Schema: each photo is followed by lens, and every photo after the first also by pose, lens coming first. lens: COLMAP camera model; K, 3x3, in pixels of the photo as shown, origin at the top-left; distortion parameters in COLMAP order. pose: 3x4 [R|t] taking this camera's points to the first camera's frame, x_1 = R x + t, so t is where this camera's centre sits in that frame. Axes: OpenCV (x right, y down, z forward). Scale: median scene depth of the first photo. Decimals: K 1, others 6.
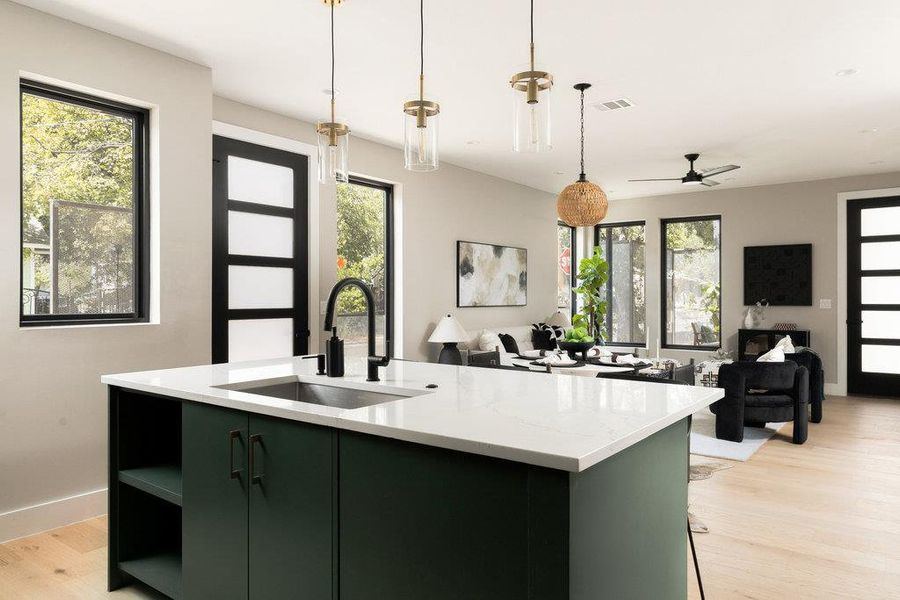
lens RADIAL K [[612.5, 0, 452.1], [0, 612.5, 294.8], [0, 0, 1]] dist [0.002039, -0.001797]
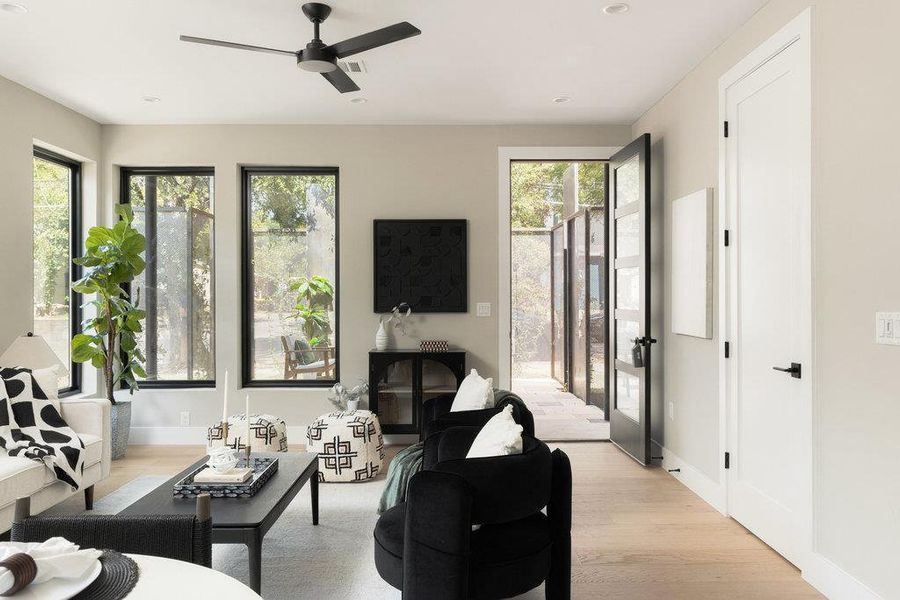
lens RADIAL K [[683.0, 0, 449.6], [0, 683.0, 294.7], [0, 0, 1]] dist [-0.000771, 0.002936]
pose [[0.798718, -0.001510, 0.601703, 0.125083], [-0.000474, 0.999995, 0.003140, -0.003687], [-0.601705, -0.002793, 0.798714, 0.419052]]
